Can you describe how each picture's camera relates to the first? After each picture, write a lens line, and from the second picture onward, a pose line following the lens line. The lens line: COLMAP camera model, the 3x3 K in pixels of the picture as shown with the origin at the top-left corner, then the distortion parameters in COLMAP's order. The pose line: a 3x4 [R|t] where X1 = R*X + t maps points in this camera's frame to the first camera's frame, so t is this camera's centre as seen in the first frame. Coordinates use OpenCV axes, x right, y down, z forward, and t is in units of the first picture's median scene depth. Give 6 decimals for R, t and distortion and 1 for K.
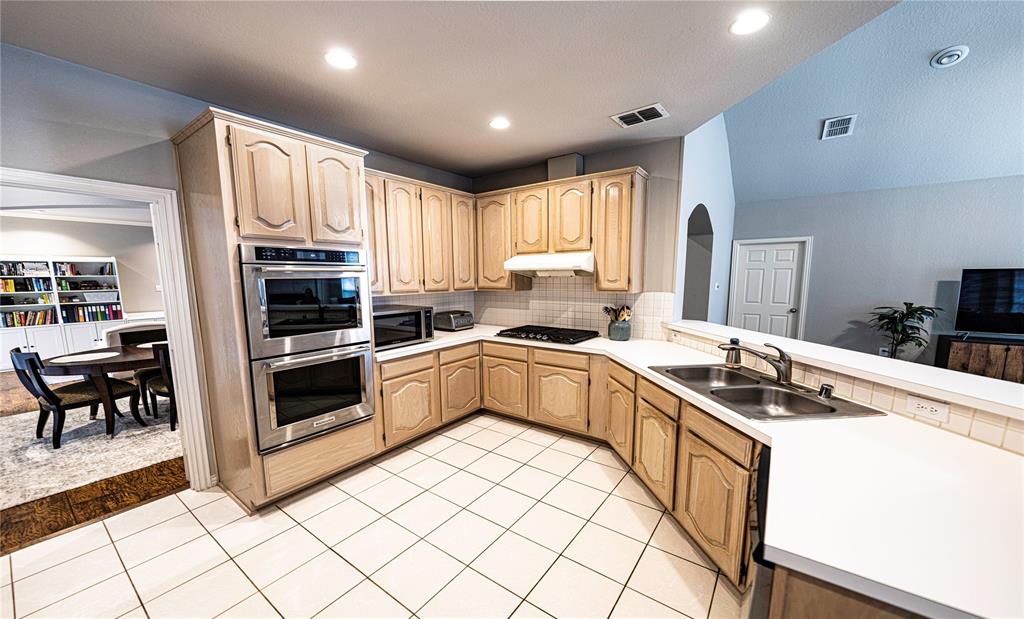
lens RADIAL K [[385.9, 0, 515.5], [0, 385.9, 326.4], [0, 0, 1]] dist [-0.000100, -0.000309]
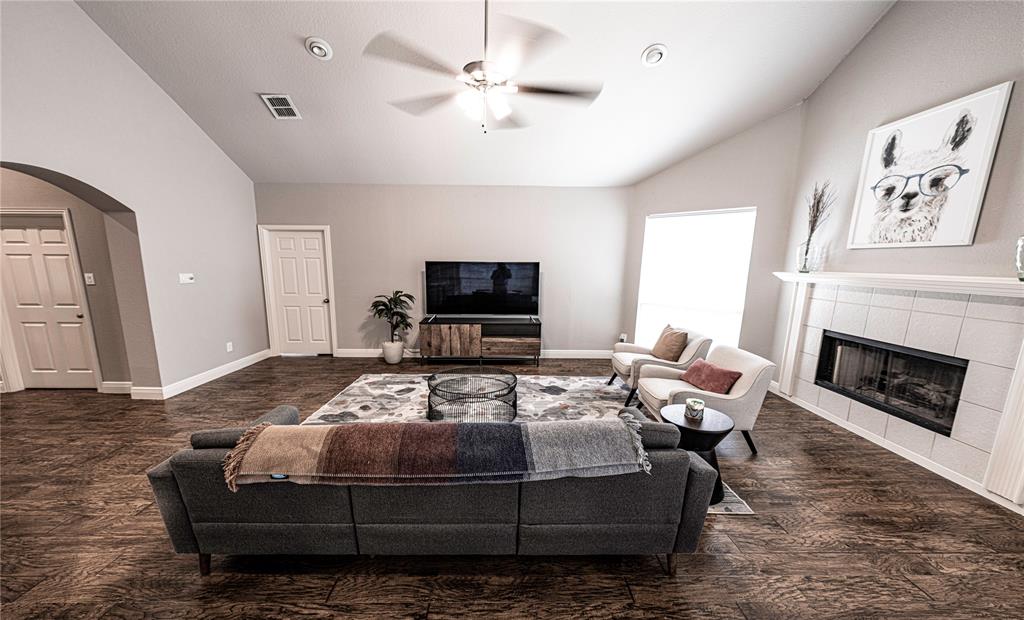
lens RADIAL K [[385.9, 0, 515.5], [0, 385.9, 326.9], [0, 0, 1]] dist [-0.000100, -0.000309]
pose [[0.803263, -0.094562, 0.588070, 0.542375], [0.071920, 0.995492, 0.061837, -0.001975], [-0.591267, -0.007377, 0.806442, -0.073498]]
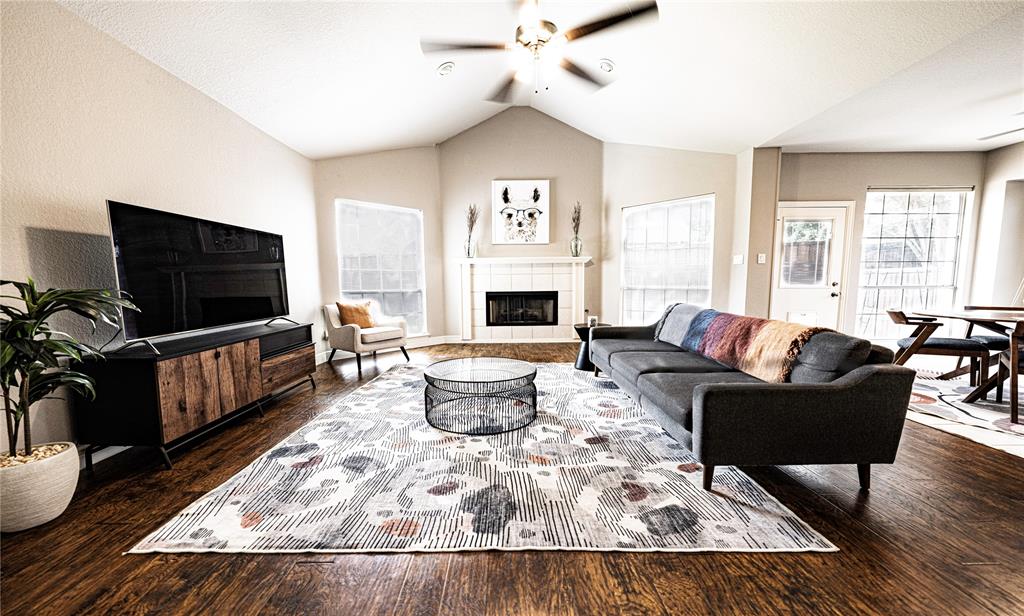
lens RADIAL K [[375.3, 0, 510.1], [0, 375.3, 316.7], [0, 0, 1]] dist [-0.000755, -0.000051]
pose [[-0.582454, -0.070824, 0.809772, 0.438827], [0.122655, 0.977133, 0.173686, -0.027992], [-0.803556, 0.200487, -0.560448, 0.708673]]
